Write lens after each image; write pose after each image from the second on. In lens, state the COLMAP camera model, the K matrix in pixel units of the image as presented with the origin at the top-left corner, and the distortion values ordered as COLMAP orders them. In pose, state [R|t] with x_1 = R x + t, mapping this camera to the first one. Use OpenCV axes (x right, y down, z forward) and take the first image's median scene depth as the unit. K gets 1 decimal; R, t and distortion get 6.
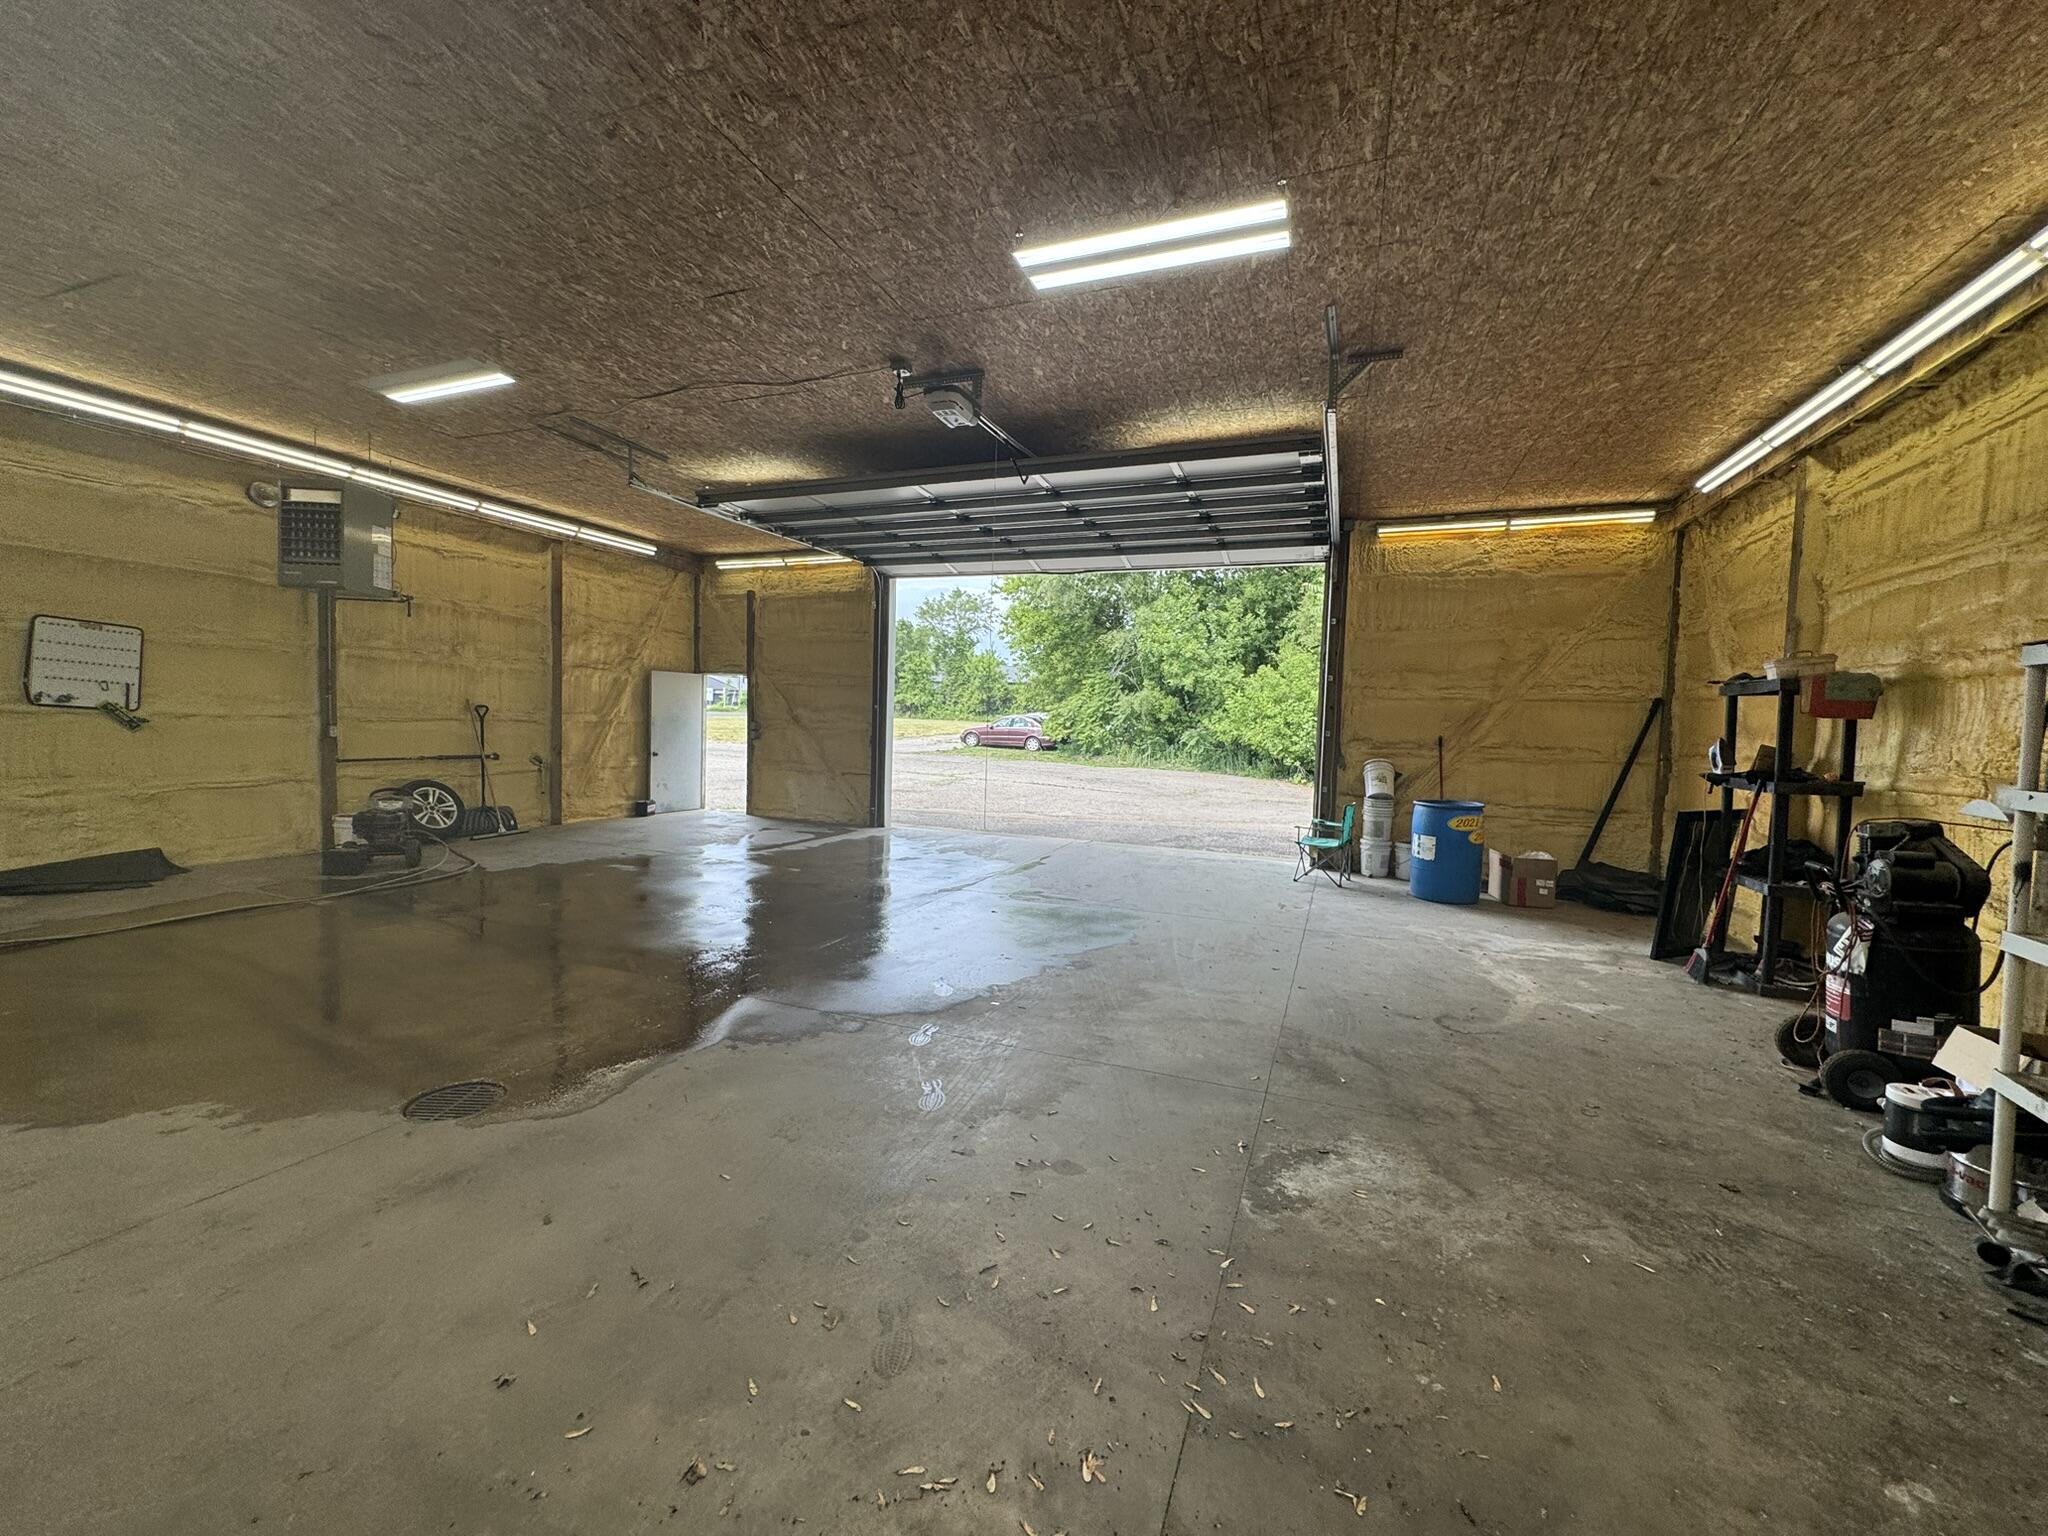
lens RADIAL K [[814.9, 0, 1024.0], [0, 814.9, 768.0], [0, 0, 1]] dist [-0.002601, 0.000195]
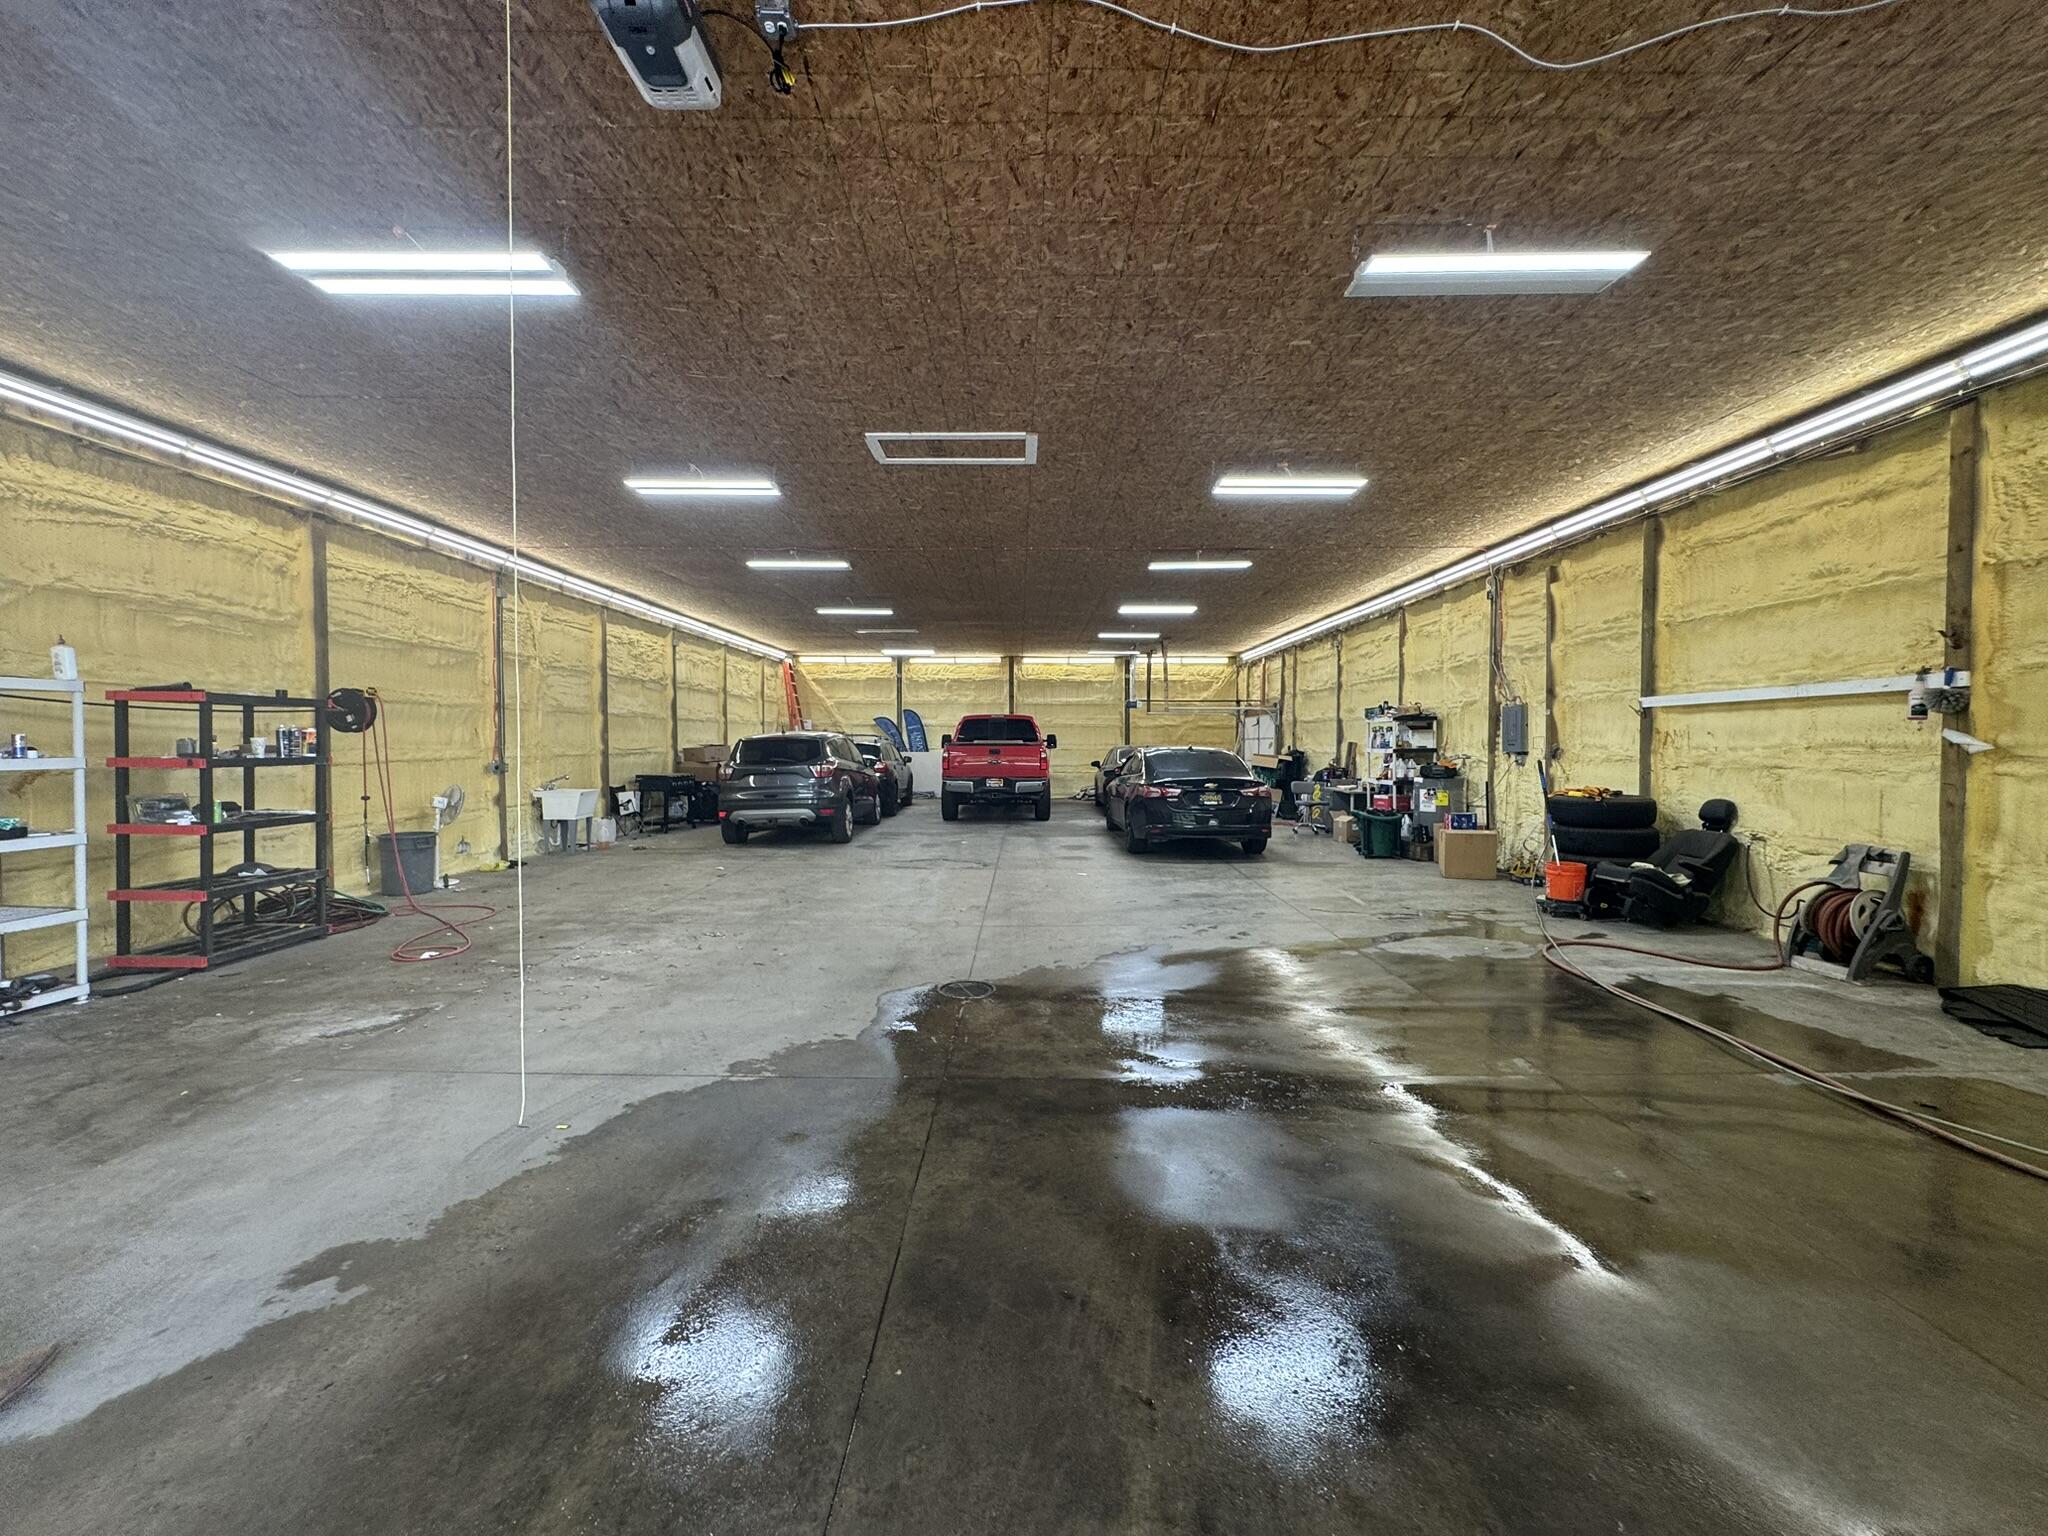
lens RADIAL K [[814.9, 0, 1024.0], [0, 814.9, 768.0], [0, 0, 1]] dist [-0.002601, 0.000195]
pose [[-0.928097, -0.023967, -0.371565, -0.108243], [-0.054614, 0.995896, 0.072177, -0.082329], [0.368310, 0.087279, -0.925597, 1.391764]]
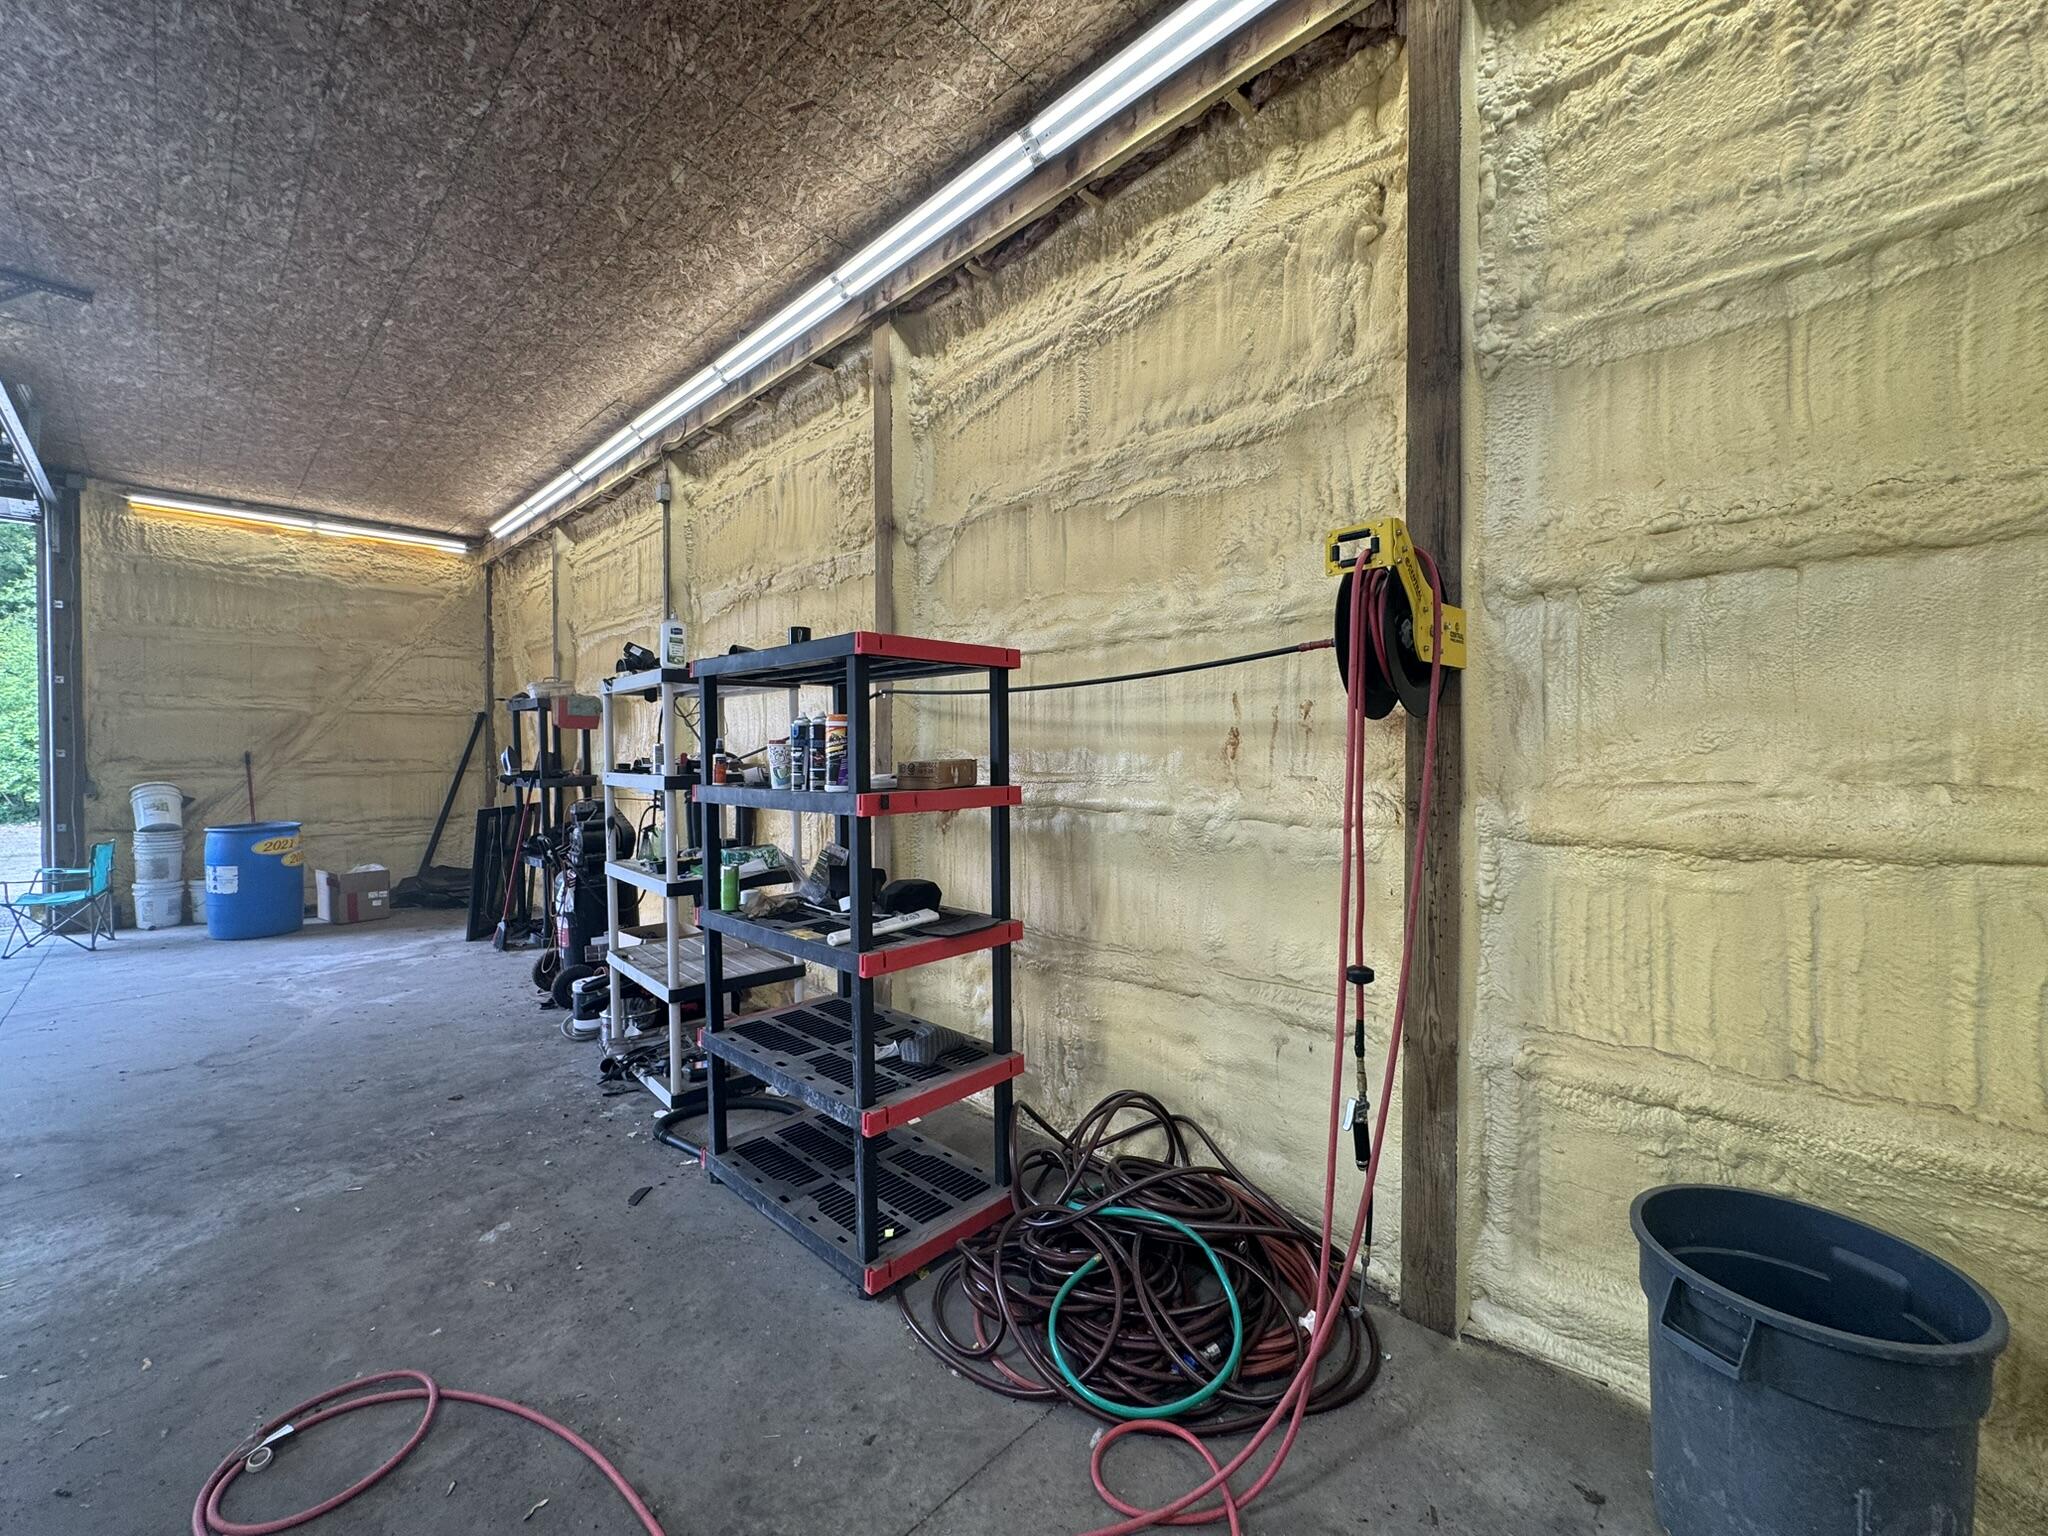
lens RADIAL K [[814.9, 0, 1024.0], [0, 814.9, 768.0], [0, 0, 1]] dist [-0.002601, 0.000195]
pose [[0.379936, -0.047814, 0.923776, 0.027708], [0.063442, 0.997659, 0.025546, 0.013221], [-0.922835, 0.048900, 0.382080, -0.157992]]
